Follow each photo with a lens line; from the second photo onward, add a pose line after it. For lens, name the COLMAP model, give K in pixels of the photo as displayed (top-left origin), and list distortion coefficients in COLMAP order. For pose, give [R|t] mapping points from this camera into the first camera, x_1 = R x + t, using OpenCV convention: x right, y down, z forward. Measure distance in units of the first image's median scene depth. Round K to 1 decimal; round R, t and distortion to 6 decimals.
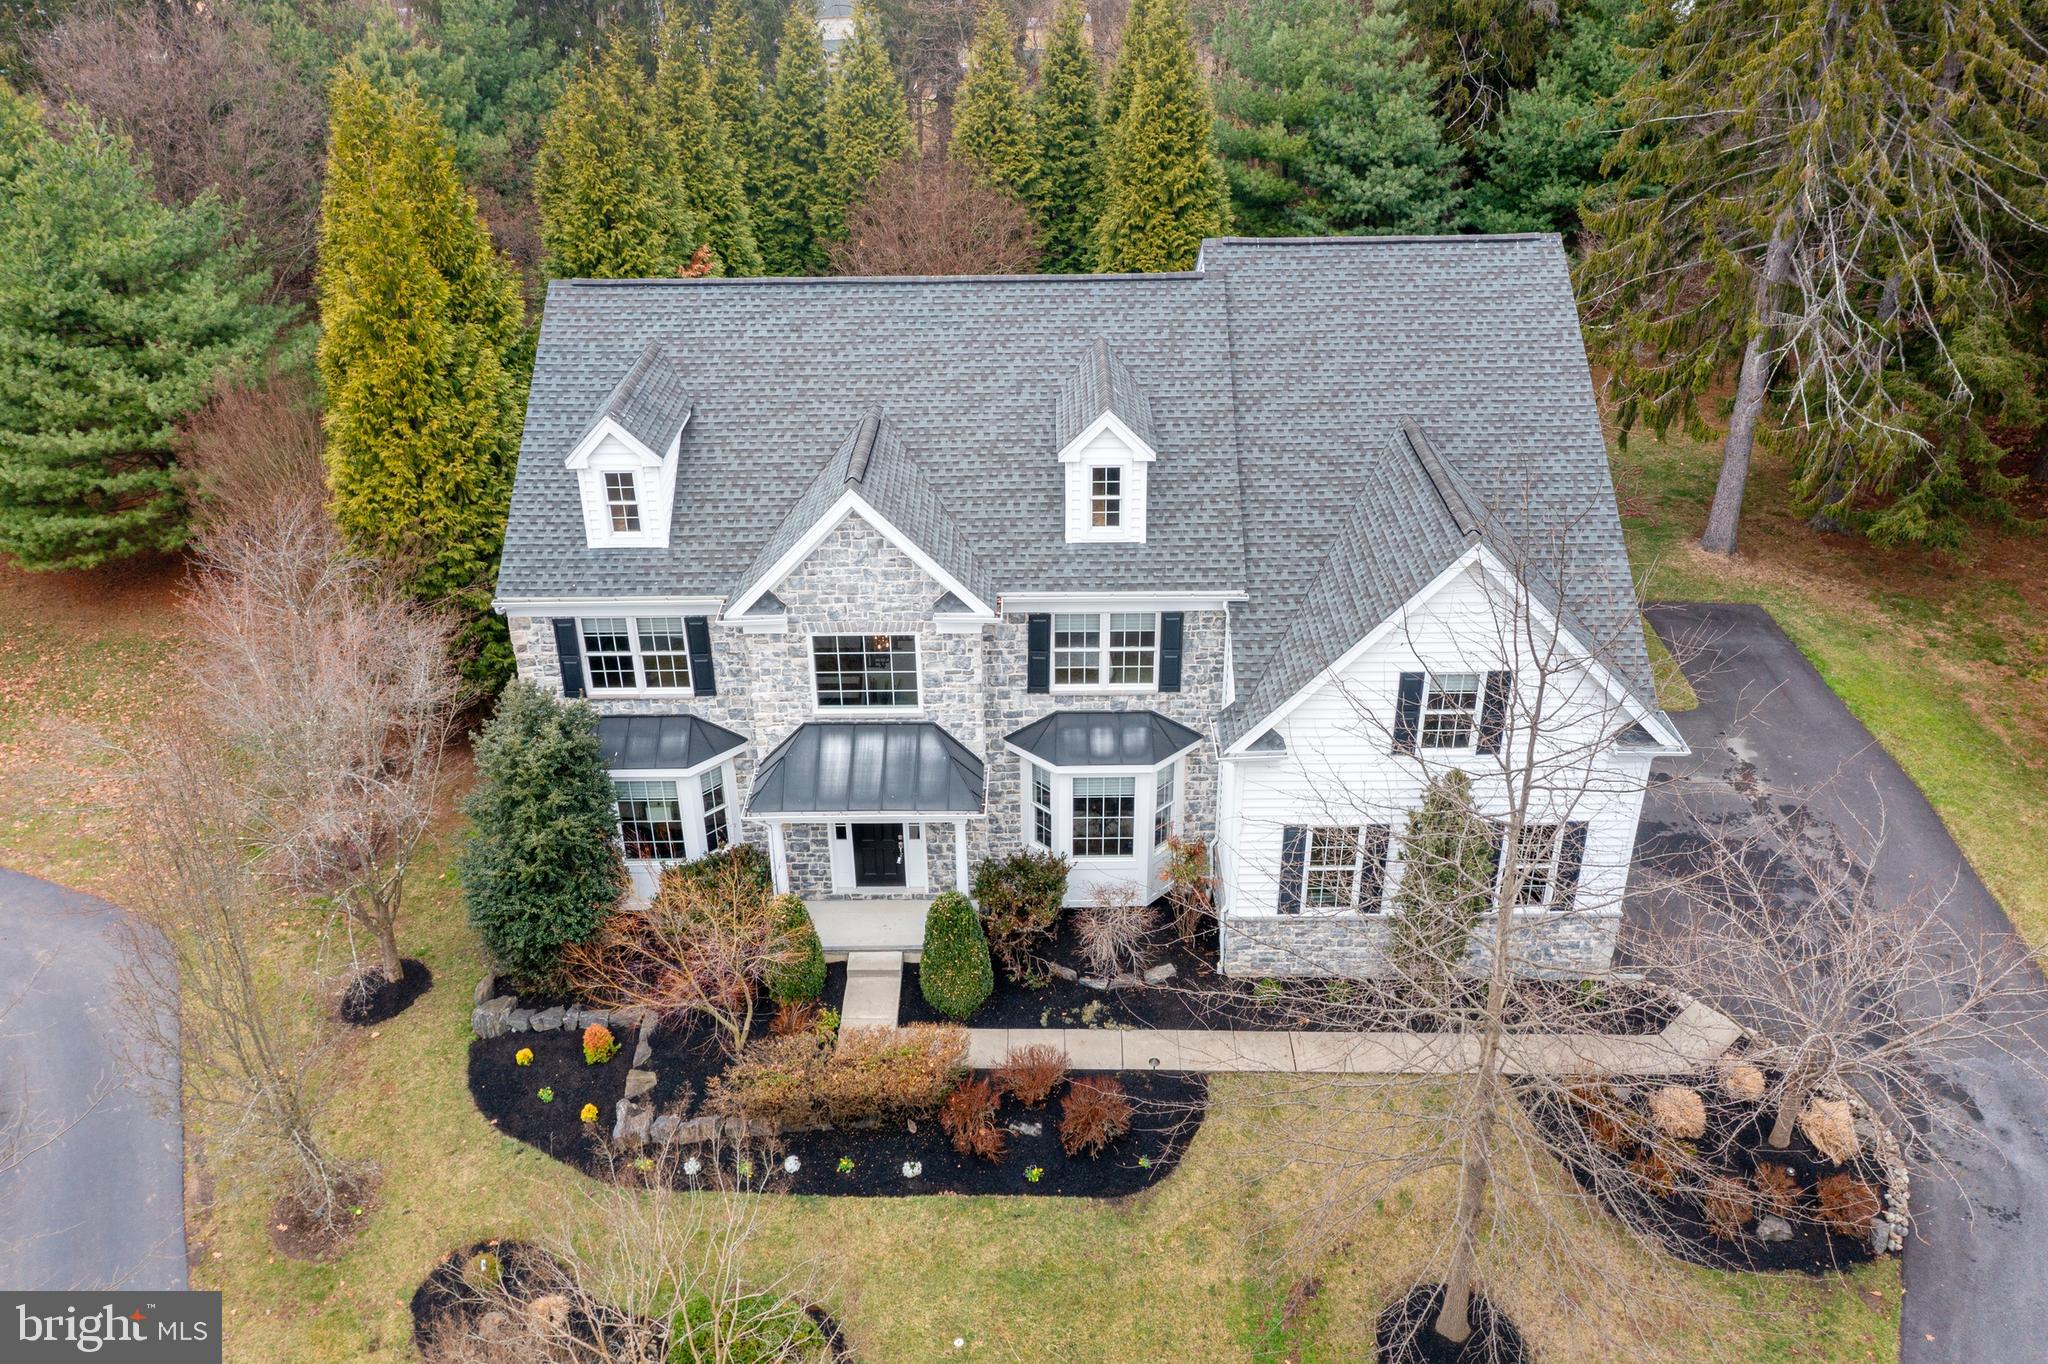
lens RADIAL K [[1613.5, 0, 1024.0], [0, 1613.5, 682.0], [0, 0, 1]] dist [-0.010758, 0.007308]
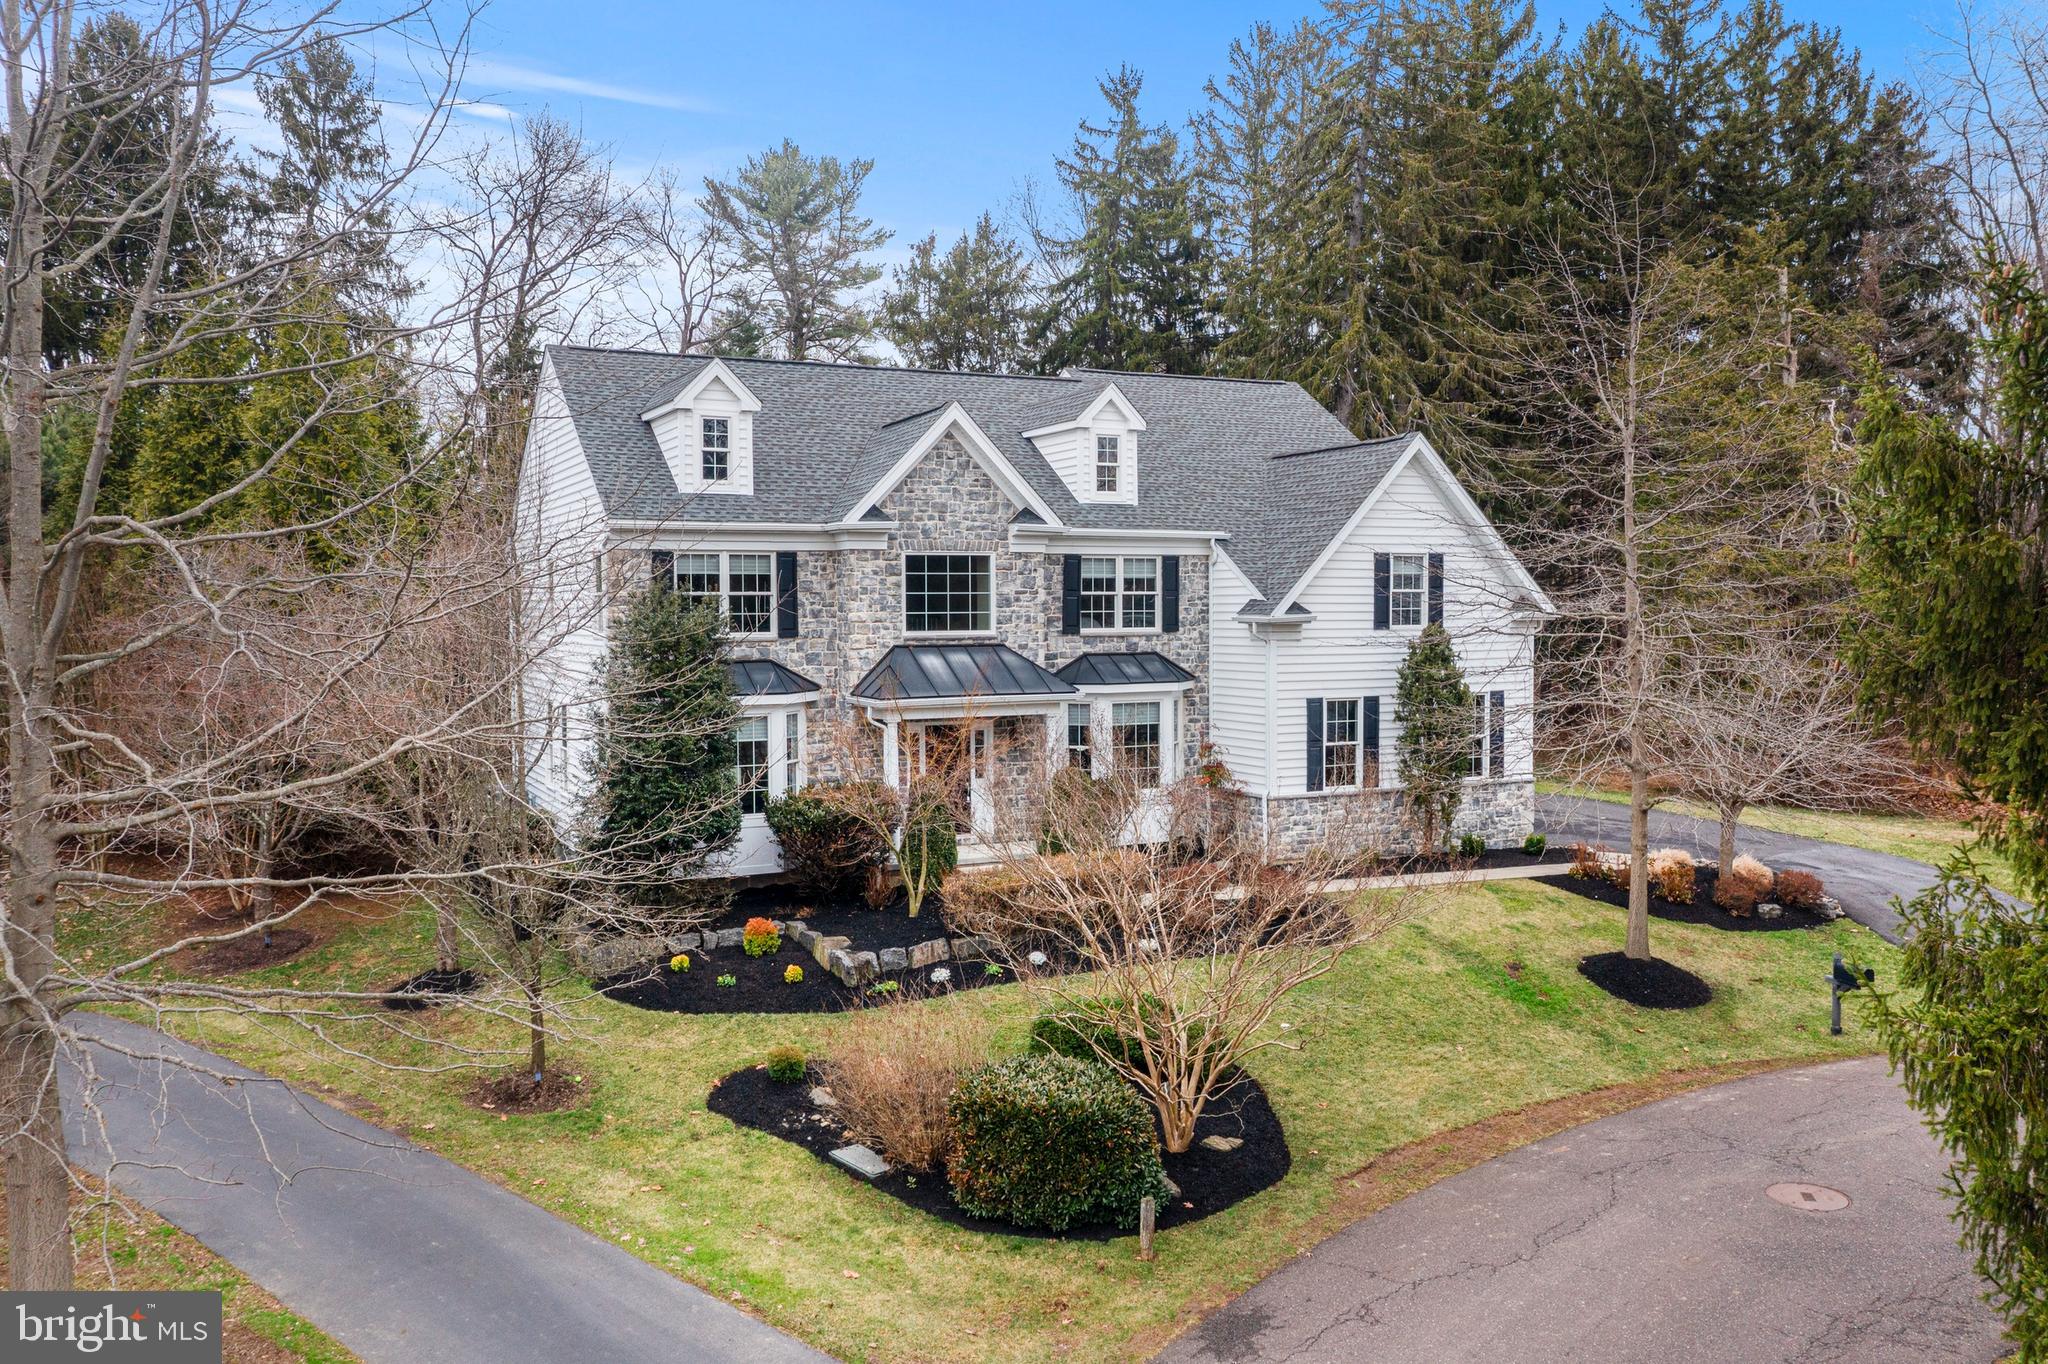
lens RADIAL K [[1613.5, 0, 1024.0], [0, 1613.5, 682.0], [0, 0, 1]] dist [-0.010758, 0.007308]
pose [[0.896135, -0.013110, 0.443589, -0.535081], [0.210894, 0.892064, -0.399682, 0.493469], [-0.390469, 0.451719, 0.802174, 0.122159]]
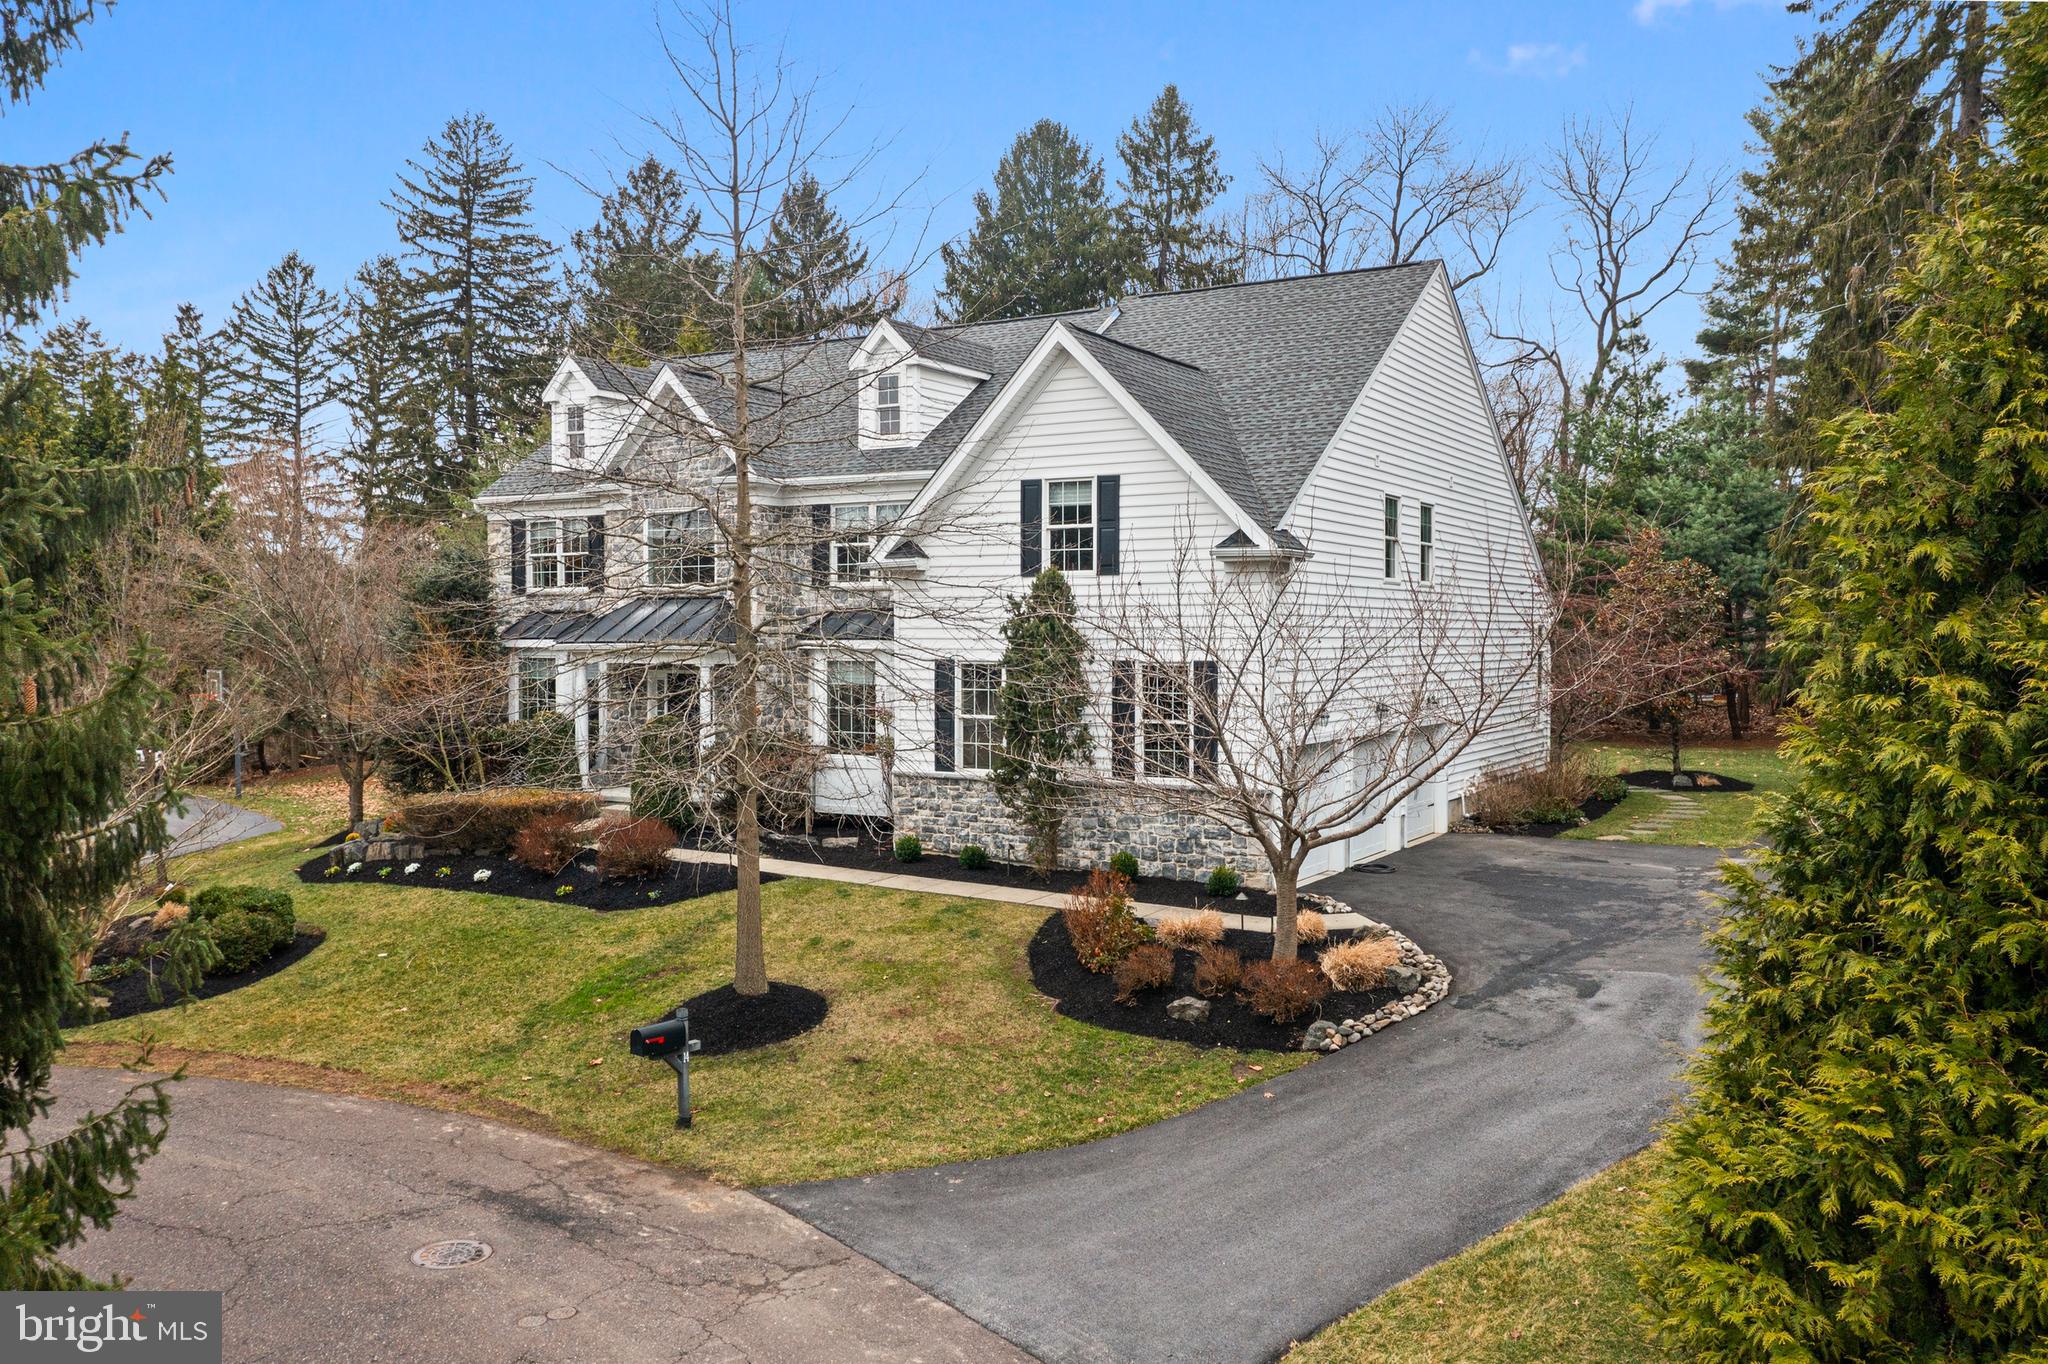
lens RADIAL K [[1645.6, 0, 1024.0], [0, 1645.6, 682.0], [0, 0, 1]] dist [-0.004447, 0.006373]
pose [[0.863903, 0.027370, -0.502914, 0.699929], [-0.253678, 0.886265, -0.387532, 0.467237], [0.435109, 0.462368, 0.772590, 0.239032]]
